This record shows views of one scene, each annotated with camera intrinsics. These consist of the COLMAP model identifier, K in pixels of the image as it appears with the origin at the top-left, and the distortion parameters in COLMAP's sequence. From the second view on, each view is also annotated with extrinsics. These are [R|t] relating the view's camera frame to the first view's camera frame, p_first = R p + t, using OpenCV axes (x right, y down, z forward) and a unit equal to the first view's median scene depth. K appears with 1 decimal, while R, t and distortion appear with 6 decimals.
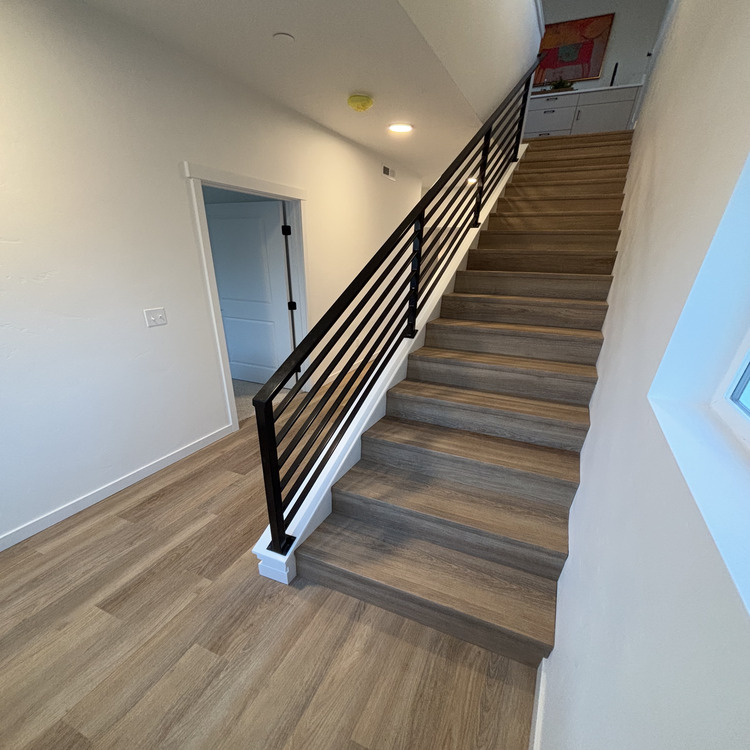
lens RADIAL K [[395.7, 0, 376.0], [0, 395.7, 415.0], [0, 0, 1]] dist [-0.001777, 0.000404]
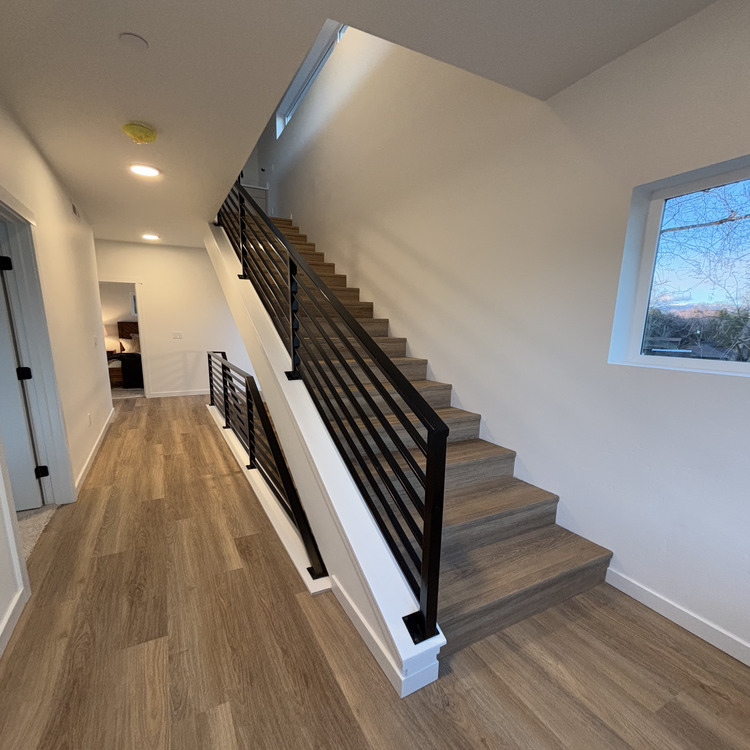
lens RADIAL K [[407.8, 0, 375.0], [0, 407.8, 375.0], [0, 0, 1]] dist [-0.003194, -0.002447]
pose [[0.607219, -0.113218, 0.786426, -0.862530], [0.306165, 0.946700, -0.100106, -0.085458], [-0.733176, 0.301563, 0.609518, 0.442822]]
